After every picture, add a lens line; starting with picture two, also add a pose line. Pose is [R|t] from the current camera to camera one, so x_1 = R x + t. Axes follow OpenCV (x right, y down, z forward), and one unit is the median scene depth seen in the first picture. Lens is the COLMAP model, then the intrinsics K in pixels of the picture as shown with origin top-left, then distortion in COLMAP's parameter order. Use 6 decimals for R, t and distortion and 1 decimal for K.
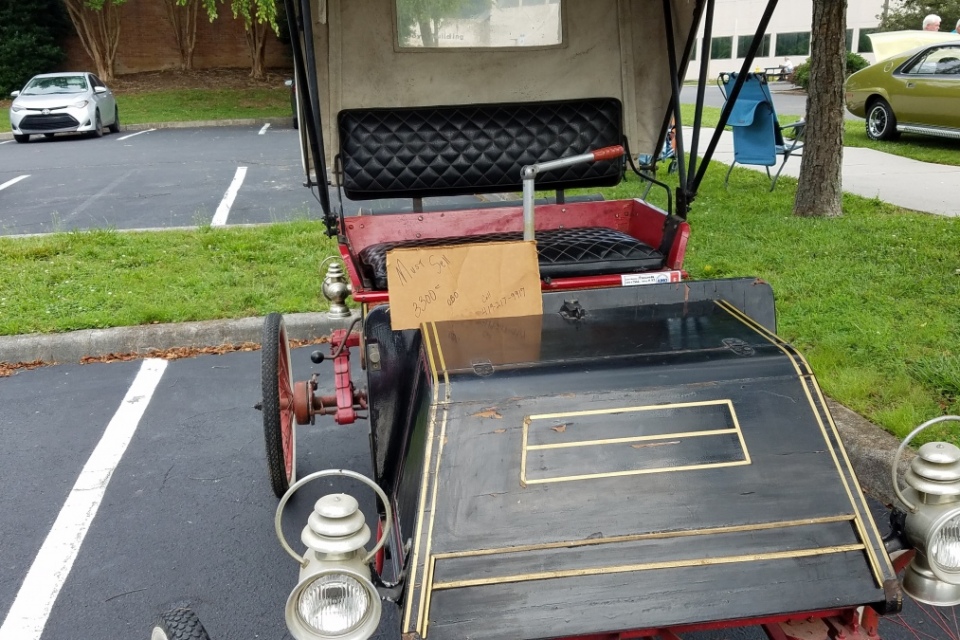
lens RADIAL K [[899.6, 0, 480.6], [0, 899.6, 362.6], [0, 0, 1]] dist [0.133014, -0.270282]
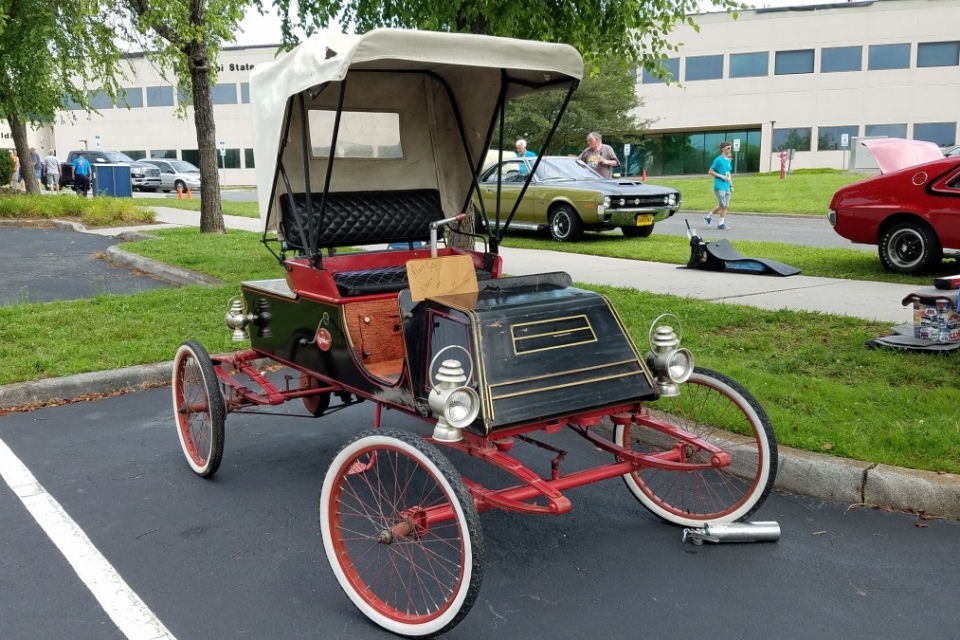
lens RADIAL K [[899.6, 0, 480.6], [0, 899.6, 362.6], [0, 0, 1]] dist [0.133014, -0.270282]
pose [[0.894117, -0.075726, 0.441384, -0.551499], [0.123042, 0.989209, -0.079533, 0.175687], [-0.430598, 0.125421, 0.893787, -0.508508]]
